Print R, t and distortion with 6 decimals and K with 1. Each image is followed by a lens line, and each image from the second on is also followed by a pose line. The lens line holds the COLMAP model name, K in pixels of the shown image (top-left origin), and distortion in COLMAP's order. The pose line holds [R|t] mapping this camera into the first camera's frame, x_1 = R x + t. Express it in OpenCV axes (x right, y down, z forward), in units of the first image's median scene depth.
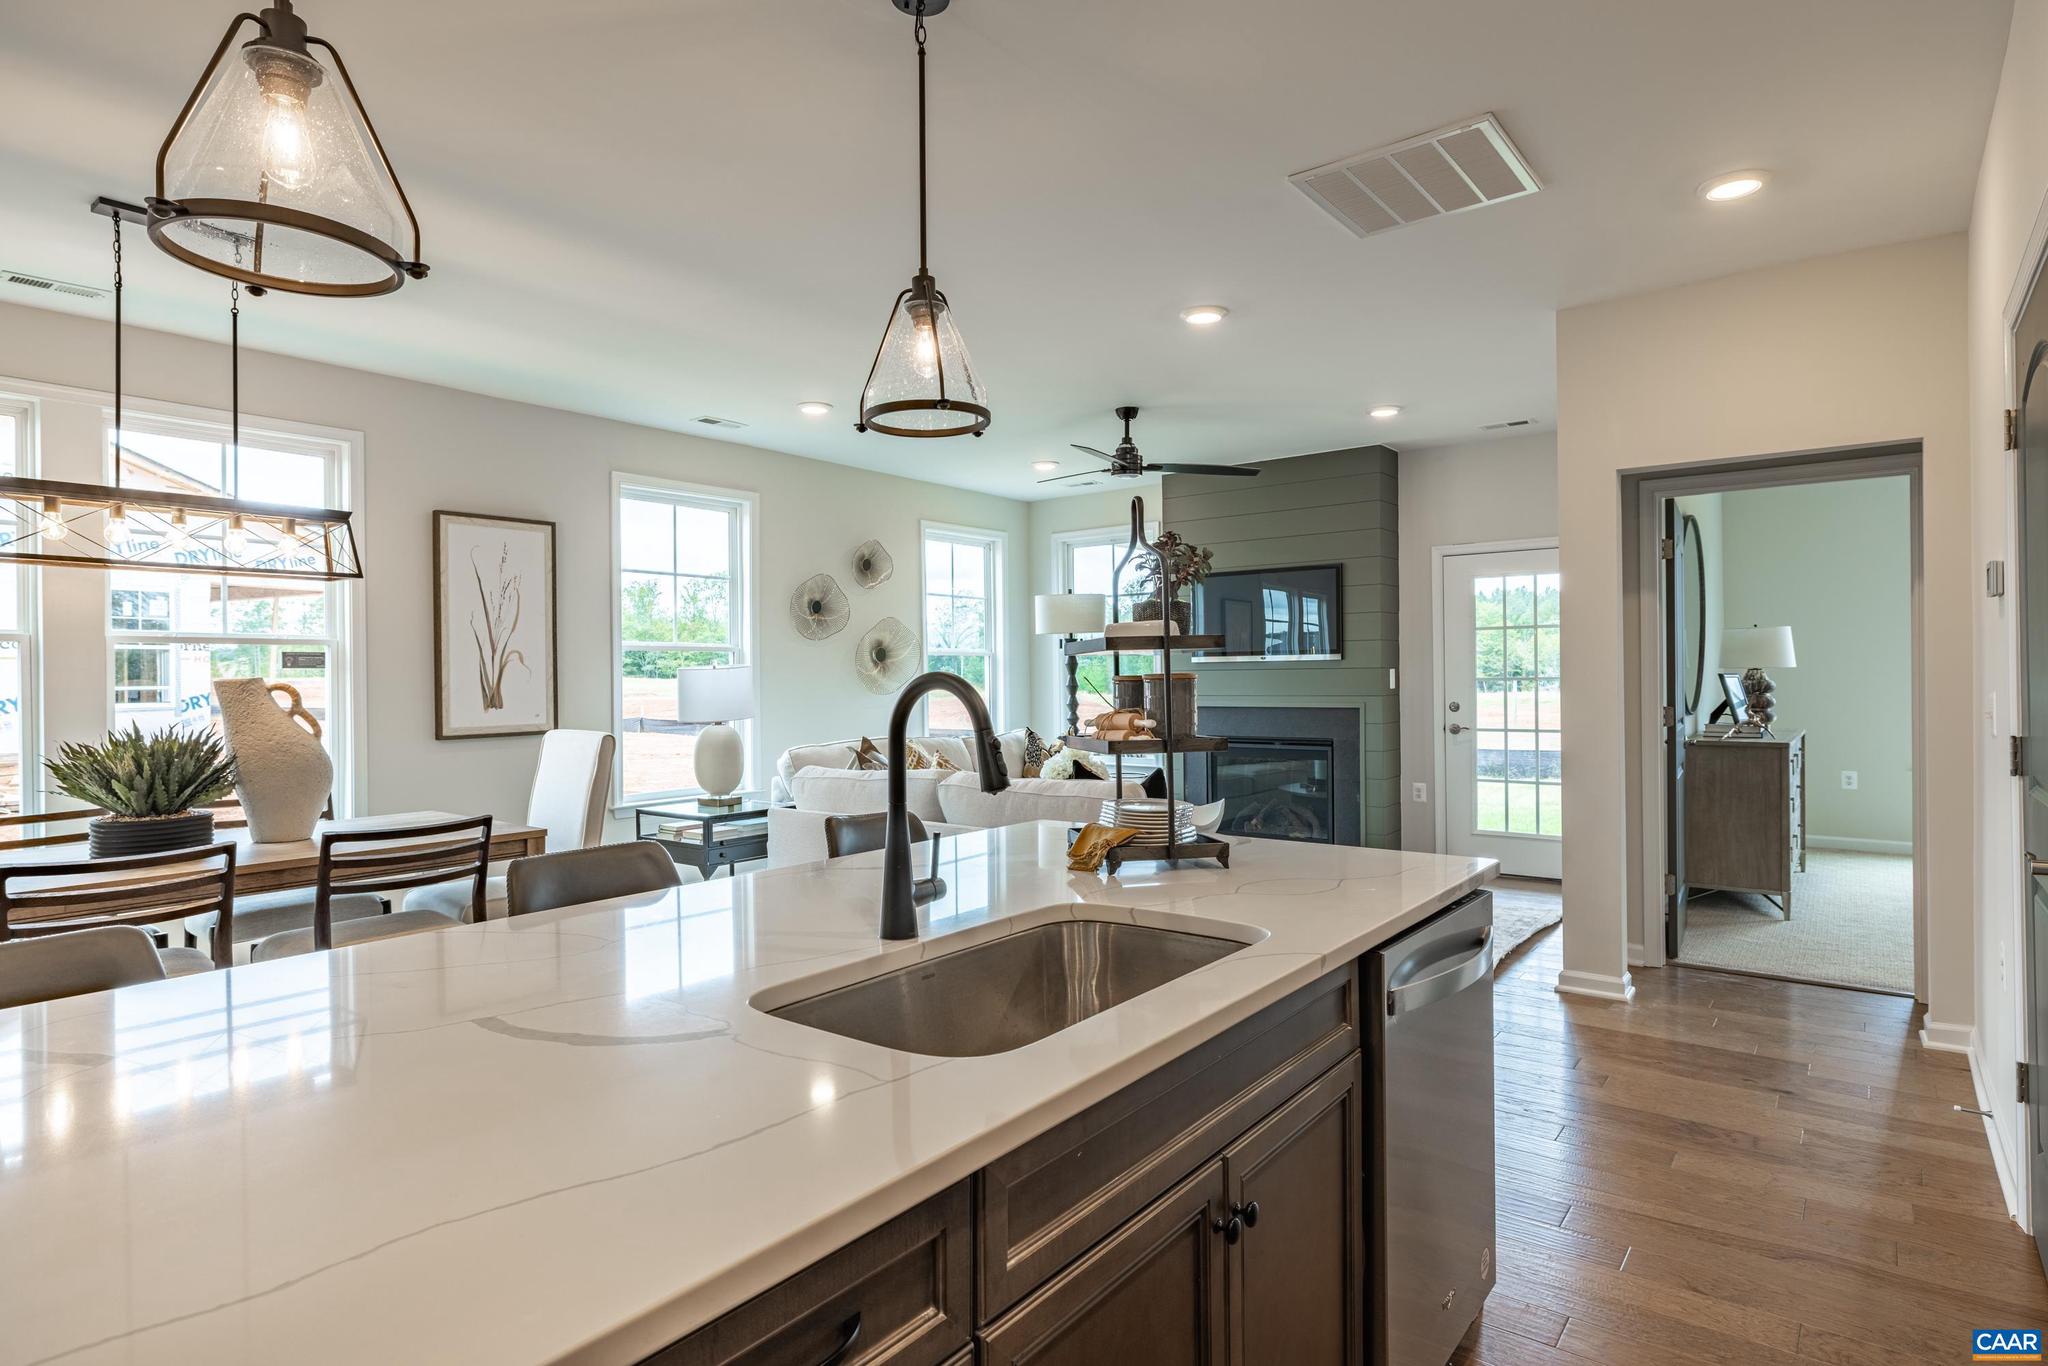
lens RADIAL K [[1089.9, 0, 1017.9], [0, 1089.9, 676.8], [0, 0, 1]] dist [-0.000618, -0.000410]
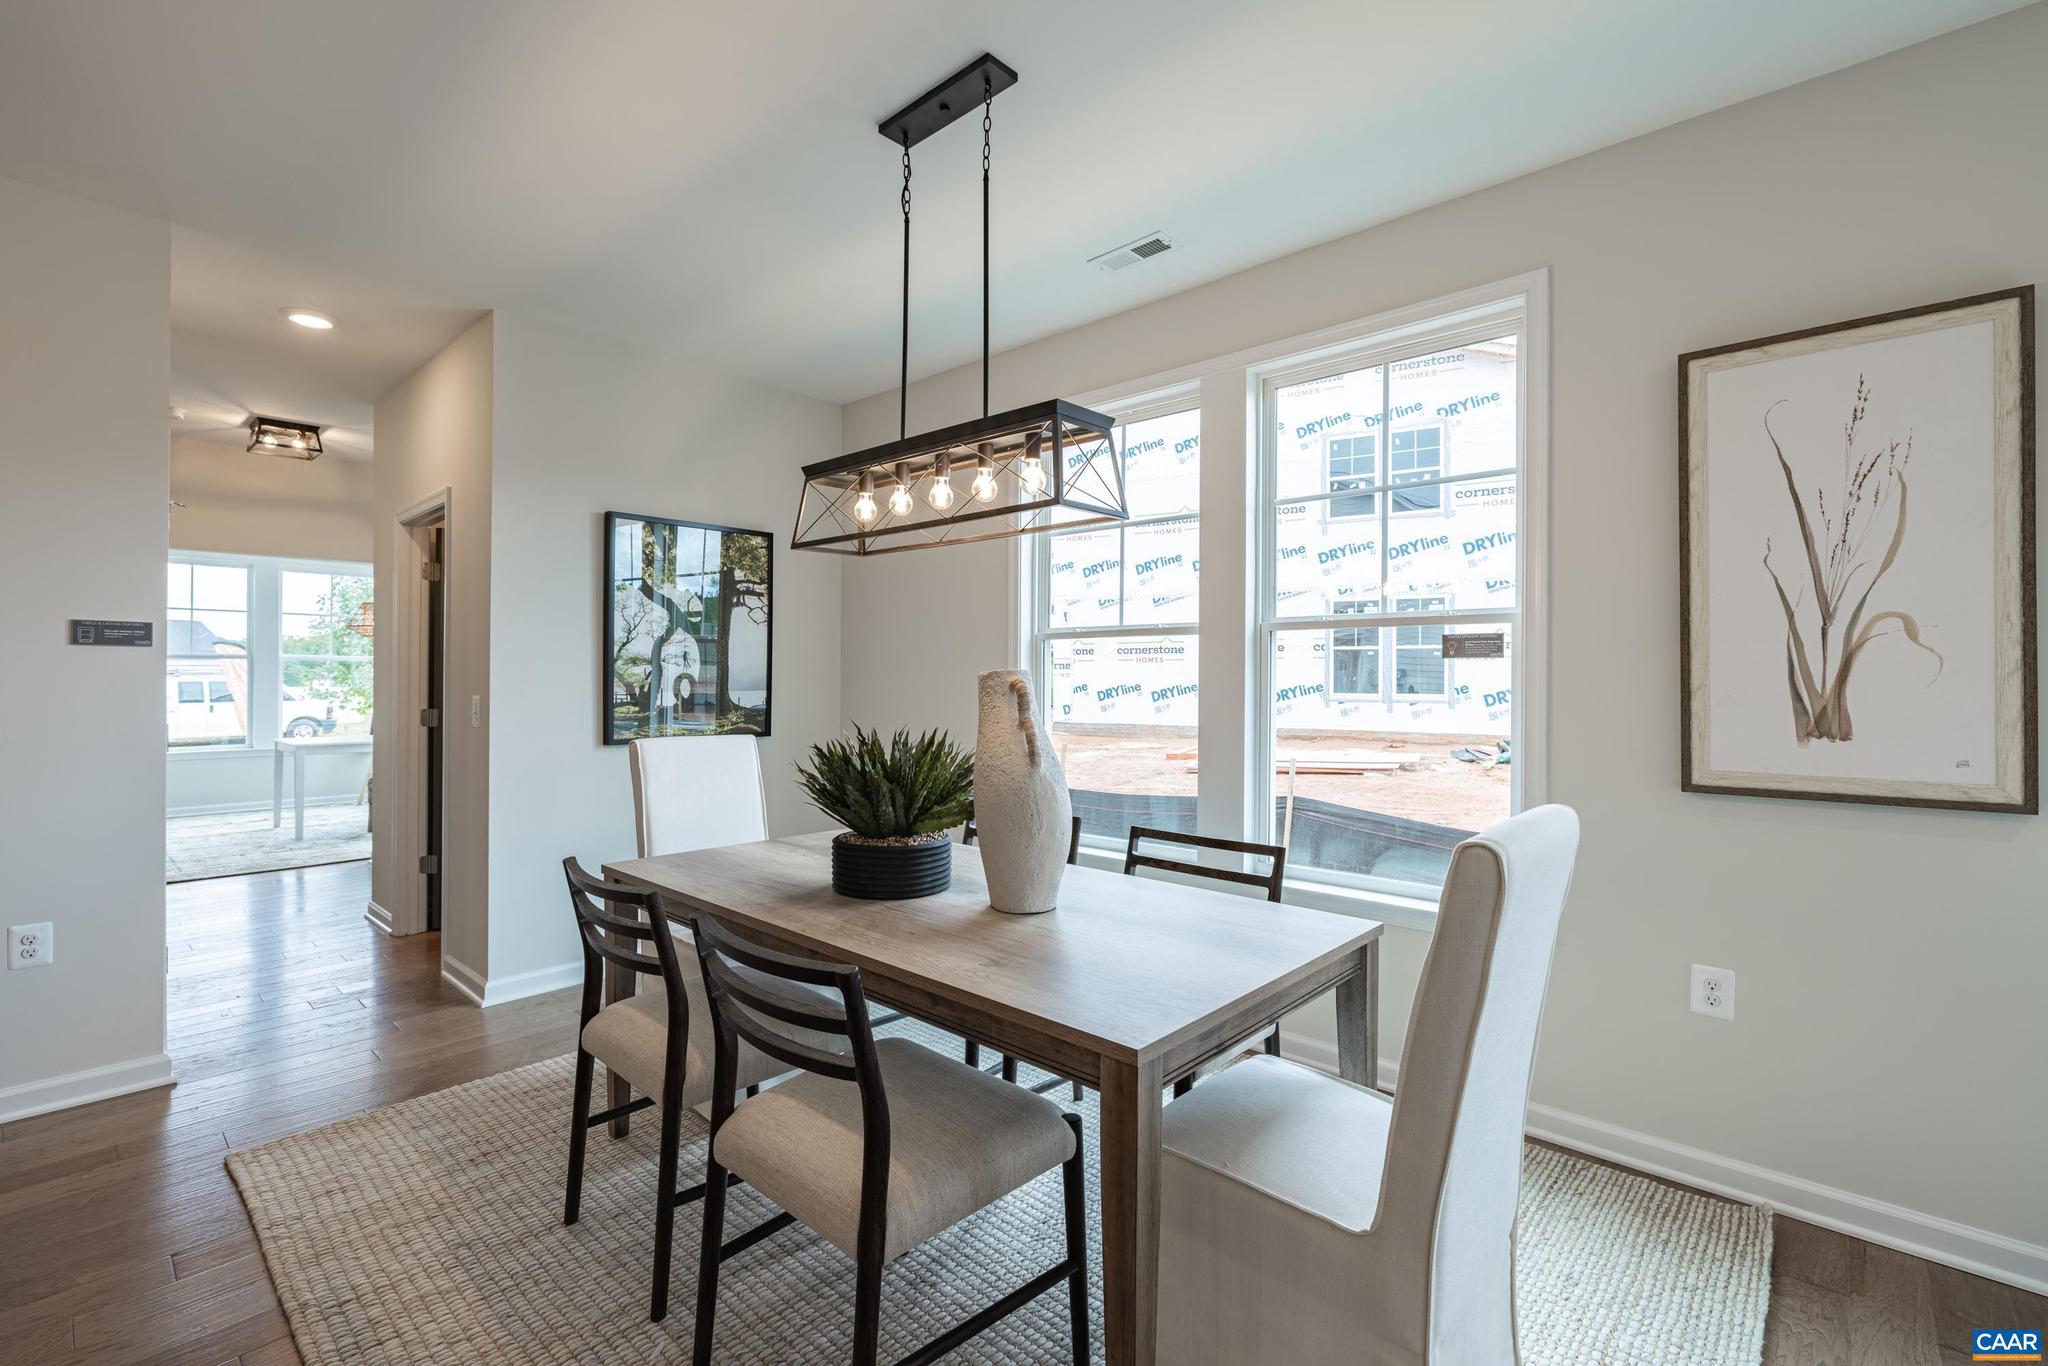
lens RADIAL K [[905.9, 0, 1020.0], [0, 905.9, 675.8], [0, 0, 1]] dist [-0.002387, 0.000071]
pose [[-0.079890, 0.006949, -0.996779, -0.065568], [-0.003958, 0.999966, 0.007288, 0.000422], [0.996796, 0.004528, -0.079859, 0.663105]]
